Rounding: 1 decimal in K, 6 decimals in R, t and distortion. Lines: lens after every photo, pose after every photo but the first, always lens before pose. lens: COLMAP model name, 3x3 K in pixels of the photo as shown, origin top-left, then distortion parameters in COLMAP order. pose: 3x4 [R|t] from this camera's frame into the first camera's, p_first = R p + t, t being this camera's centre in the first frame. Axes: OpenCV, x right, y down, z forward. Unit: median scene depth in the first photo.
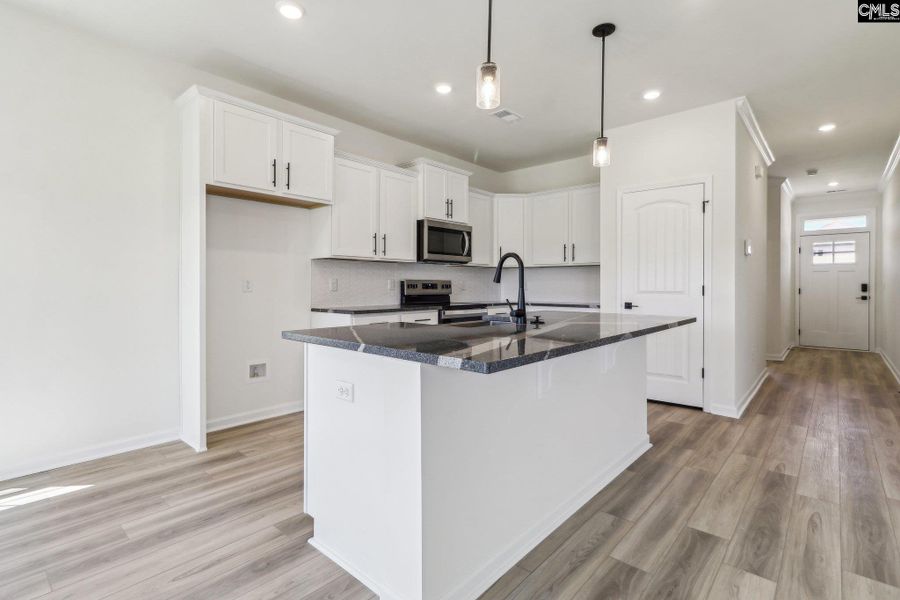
lens RADIAL K [[425.9, 0, 447.8], [0, 425.9, 291.0], [0, 0, 1]] dist [0.004801, 0.000120]
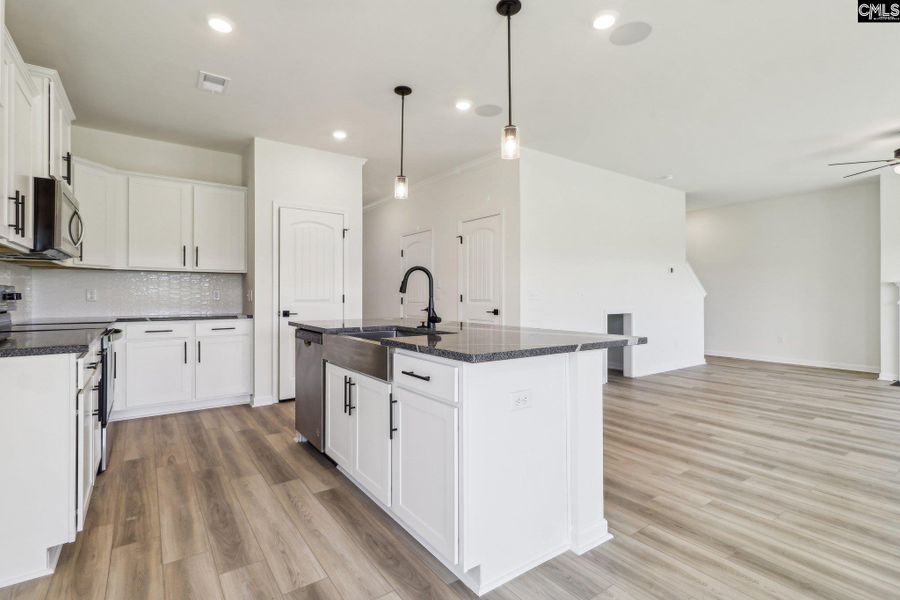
lens RADIAL K [[425.9, 0, 441.7], [0, 425.9, 297.0], [0, 0, 1]] dist [0.004801, 0.000120]
pose [[0.226814, -0.006797, 0.973914, -0.740841], [0.012504, 0.999914, 0.004066, -0.010628], [-0.973858, 0.011256, 0.226880, 0.551713]]
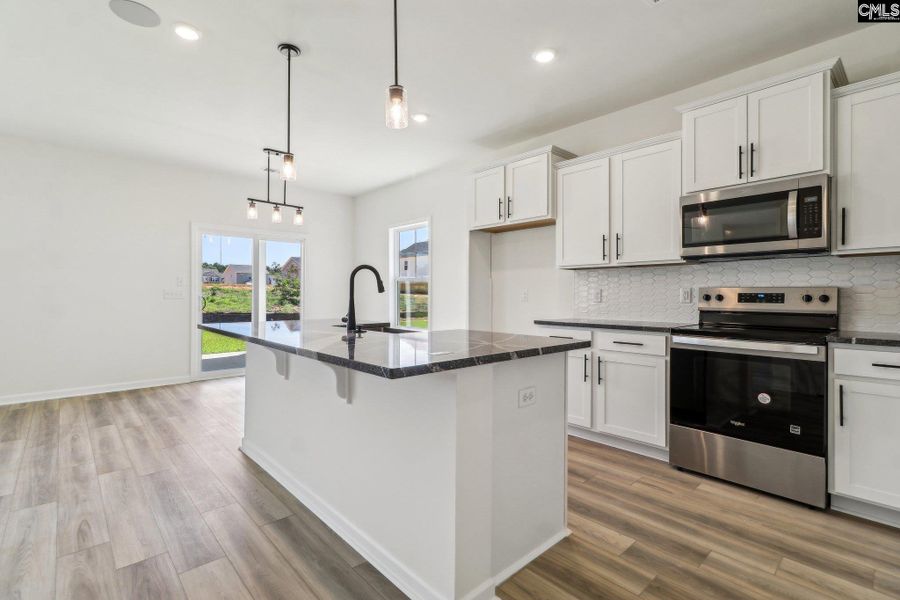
lens RADIAL K [[425.9, 0, 453.4], [0, 425.9, 300.3], [0, 0, 1]] dist [0.004801, 0.000120]
pose [[-0.090869, 0.009028, -0.995822, 0.967819], [-0.016379, 0.999810, 0.010559, -0.012093], [0.995728, 0.017270, -0.090704, 1.062334]]
